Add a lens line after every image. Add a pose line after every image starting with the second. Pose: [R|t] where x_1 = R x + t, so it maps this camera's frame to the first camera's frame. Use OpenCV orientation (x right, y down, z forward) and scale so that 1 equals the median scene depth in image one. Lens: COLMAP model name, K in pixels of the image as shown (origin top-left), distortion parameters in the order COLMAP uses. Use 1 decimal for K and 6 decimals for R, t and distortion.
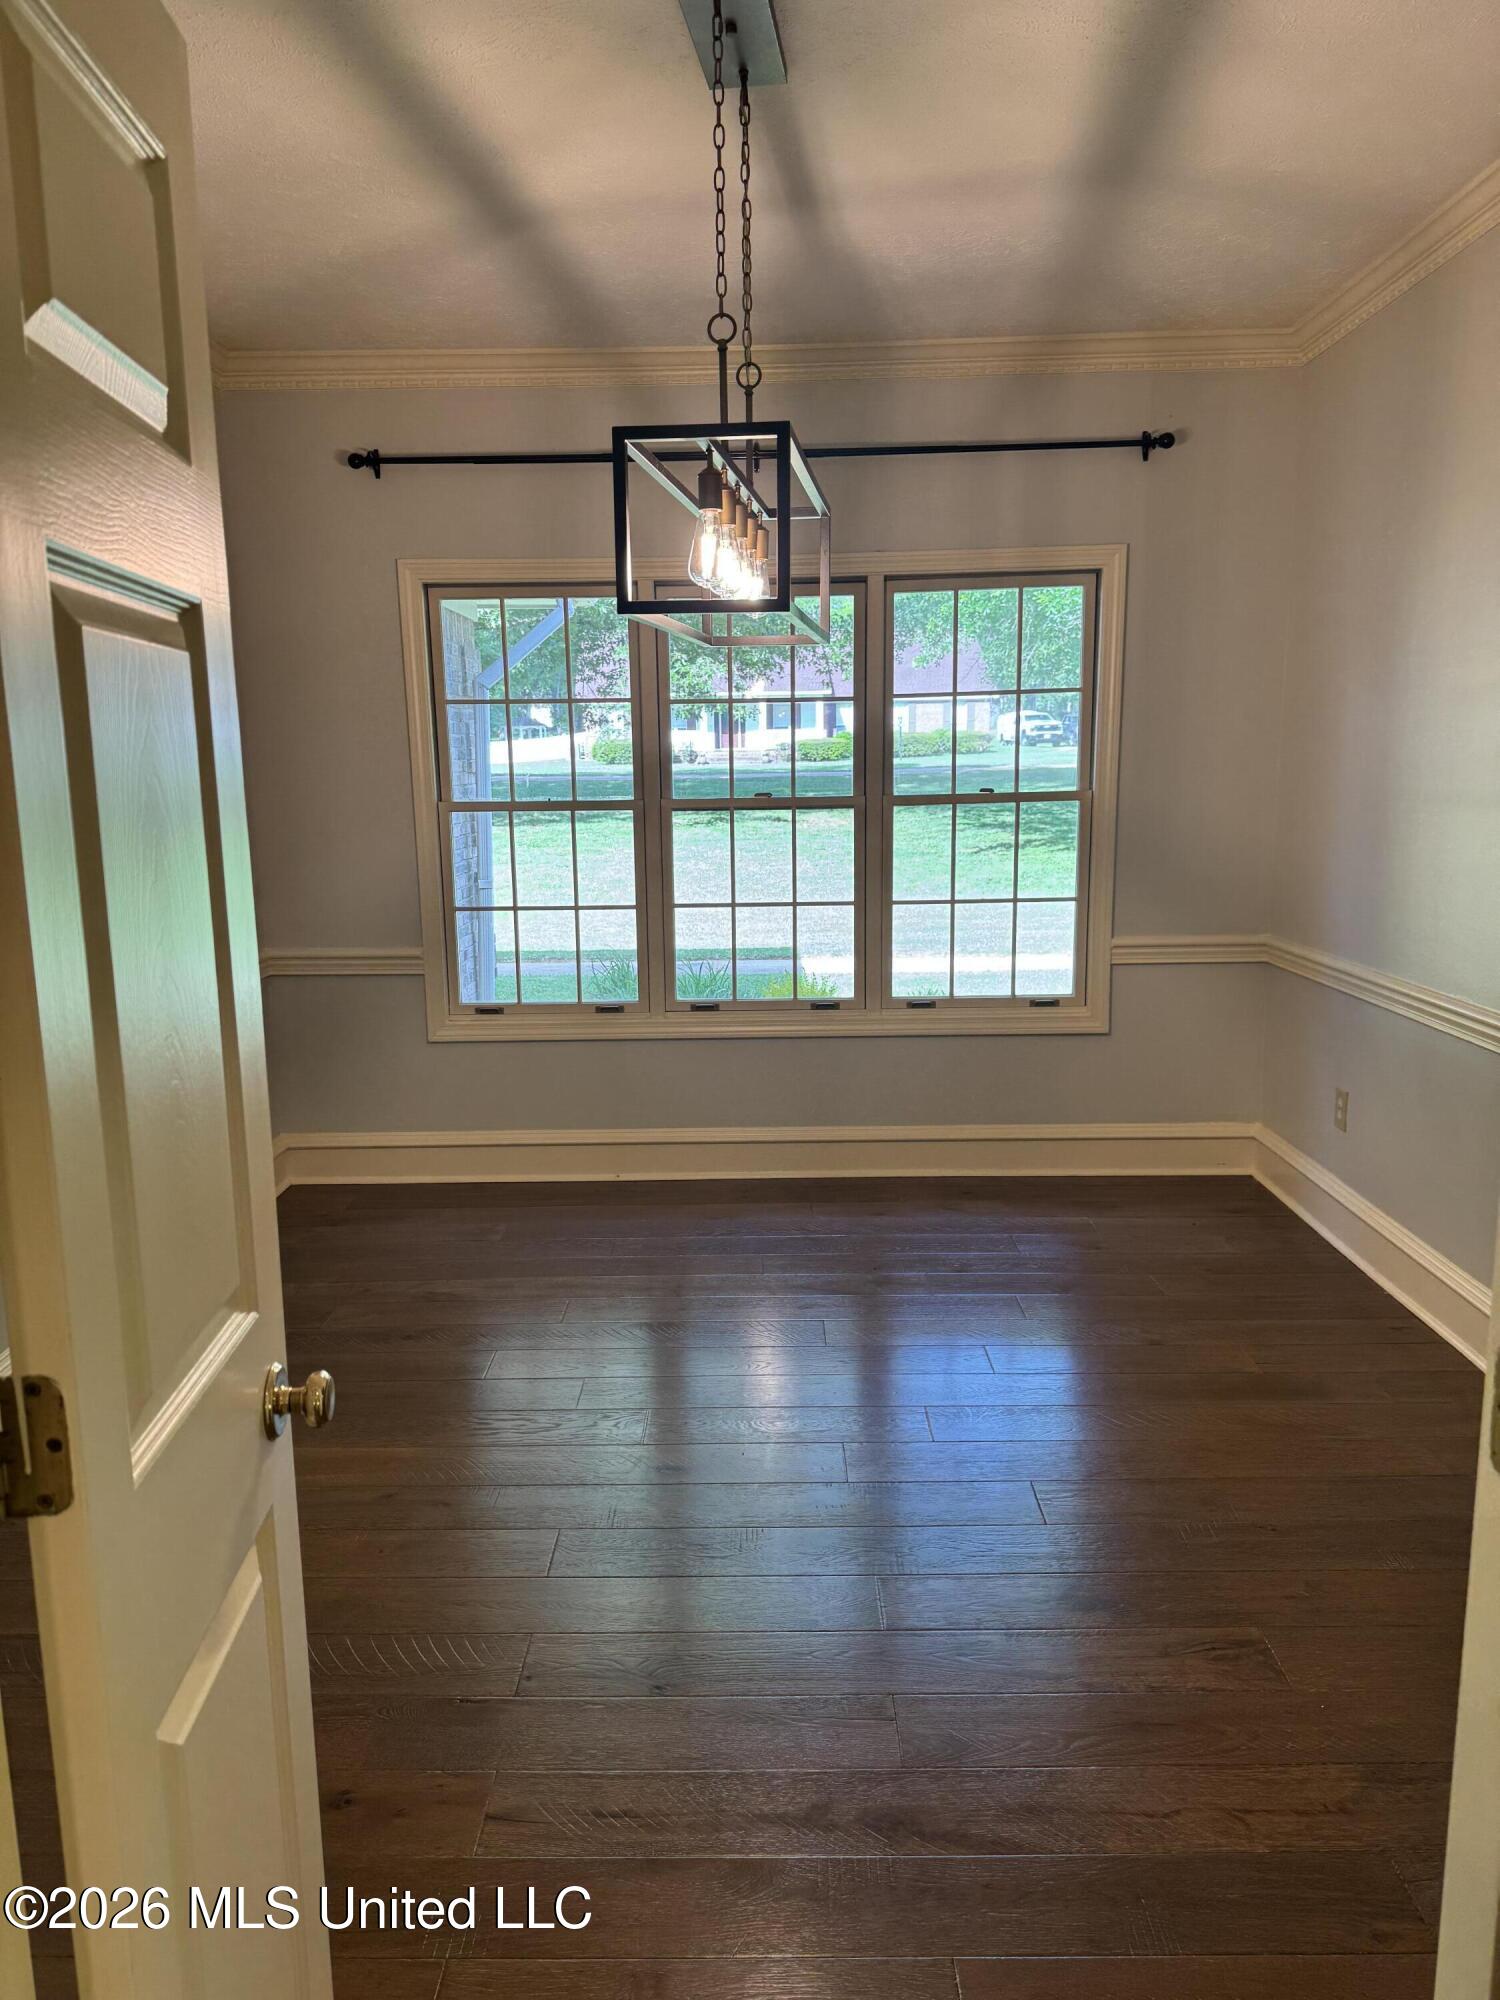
lens RADIAL K [[1391.5, 0, 745.2], [0, 1391.5, 1014.4], [0, 0, 1]] dist [0.038107, -0.025492]
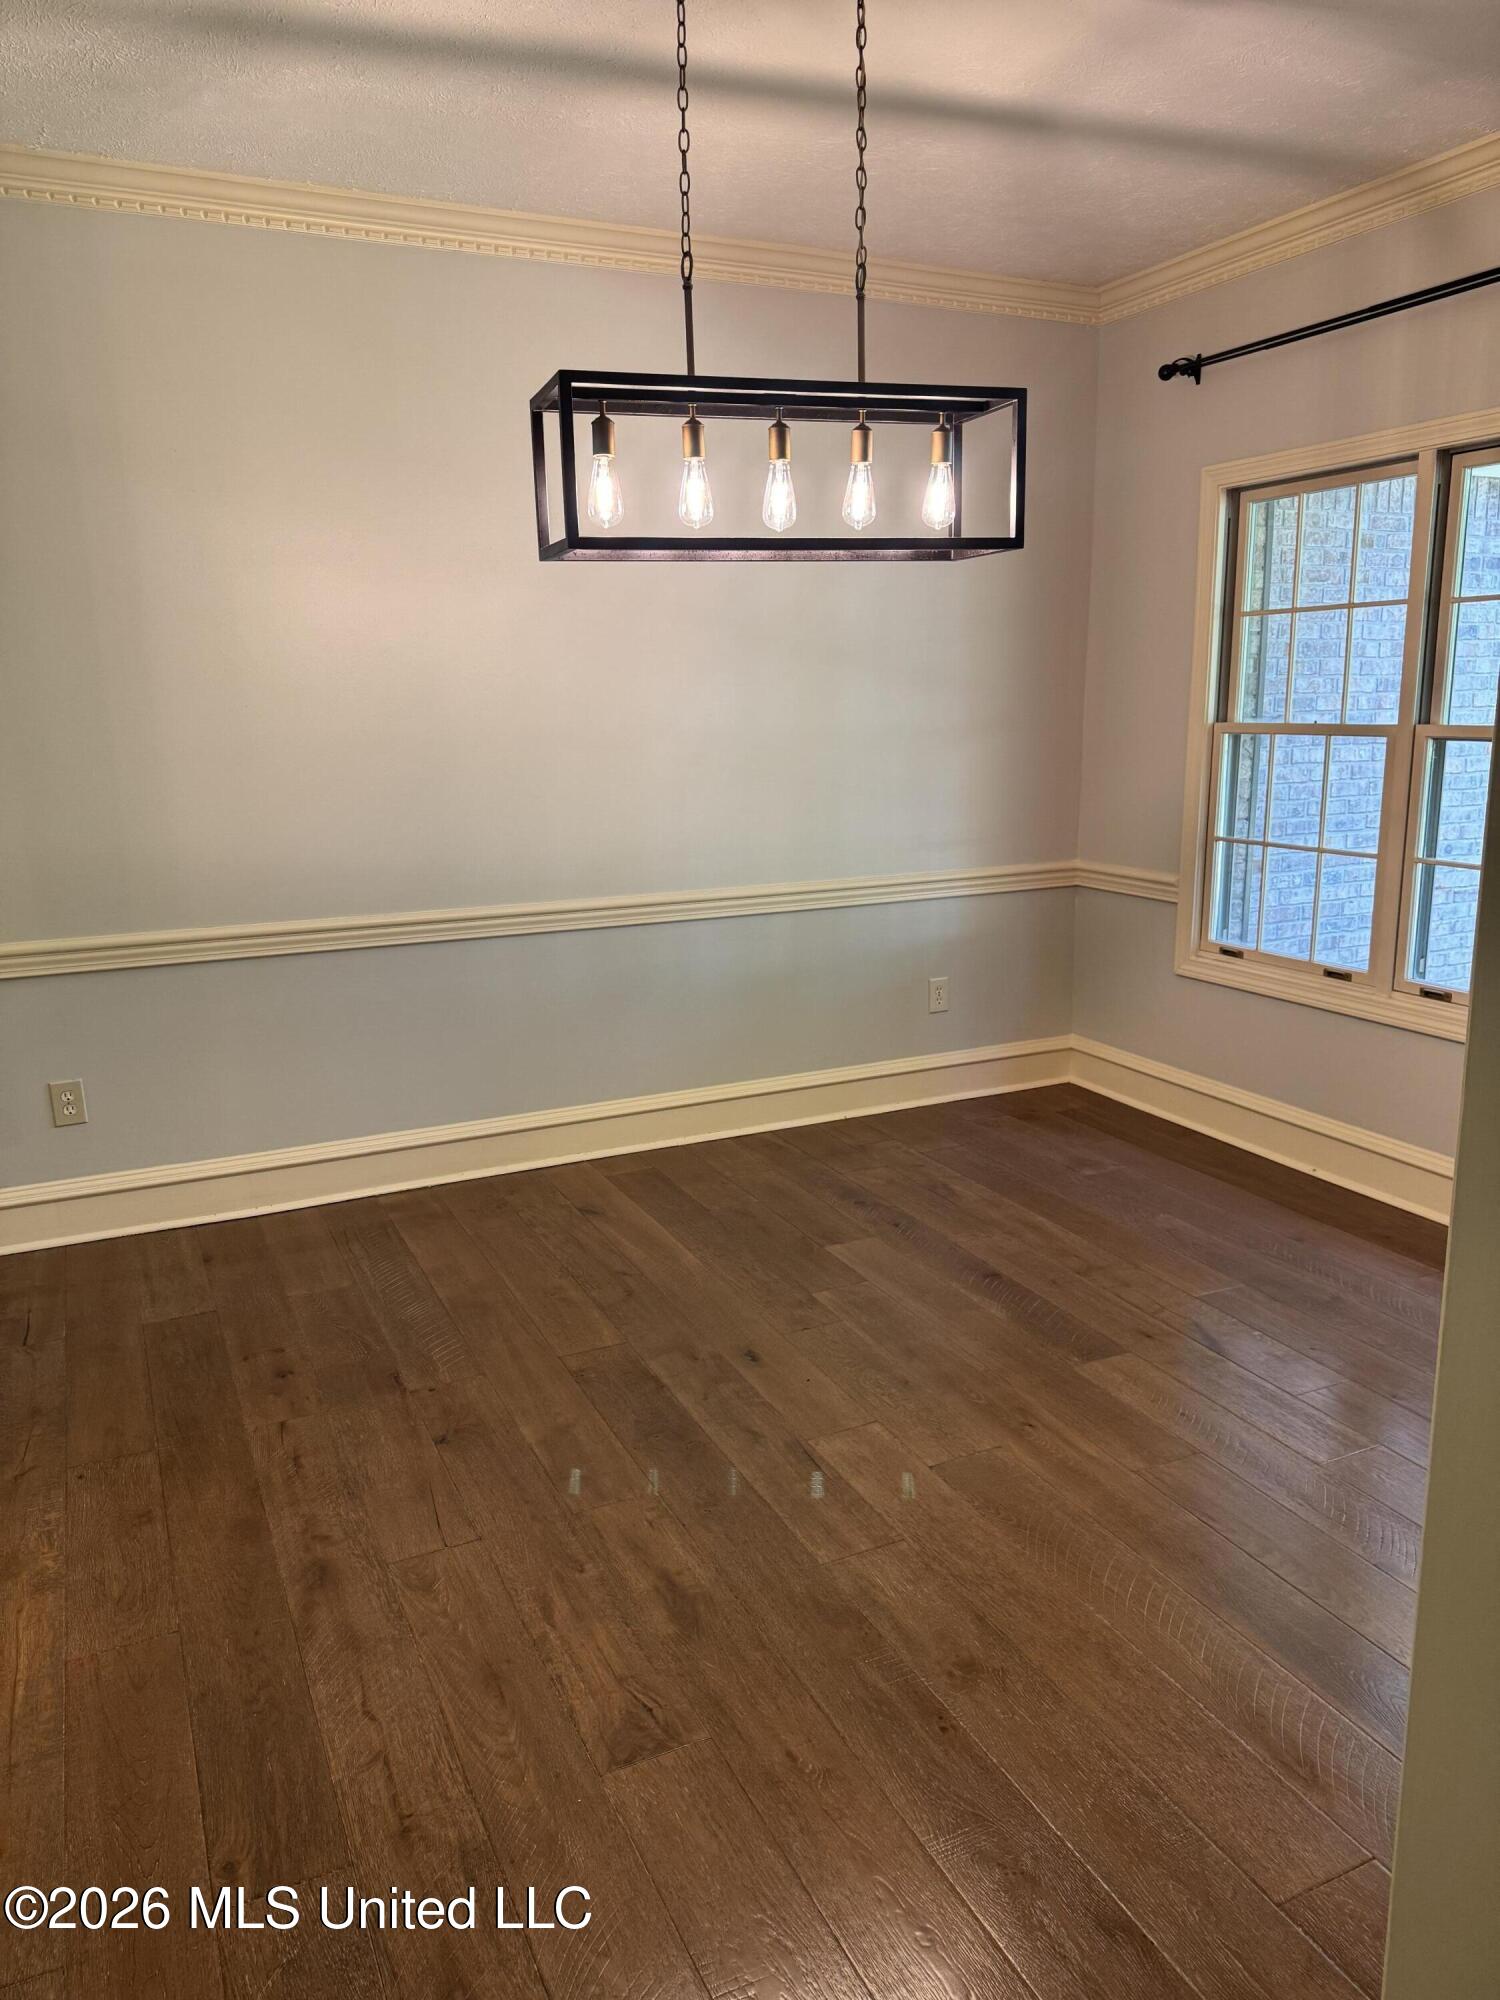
lens RADIAL K [[1391.5, 0, 740.8], [0, 1391.5, 984.4], [0, 0, 1]] dist [0.038107, -0.025492]
pose [[0.448766, 0.192391, -0.872694, 0.494061], [-0.157709, 0.978274, 0.134568, -0.056748], [0.879623, 0.077242, 0.469358, 0.288354]]
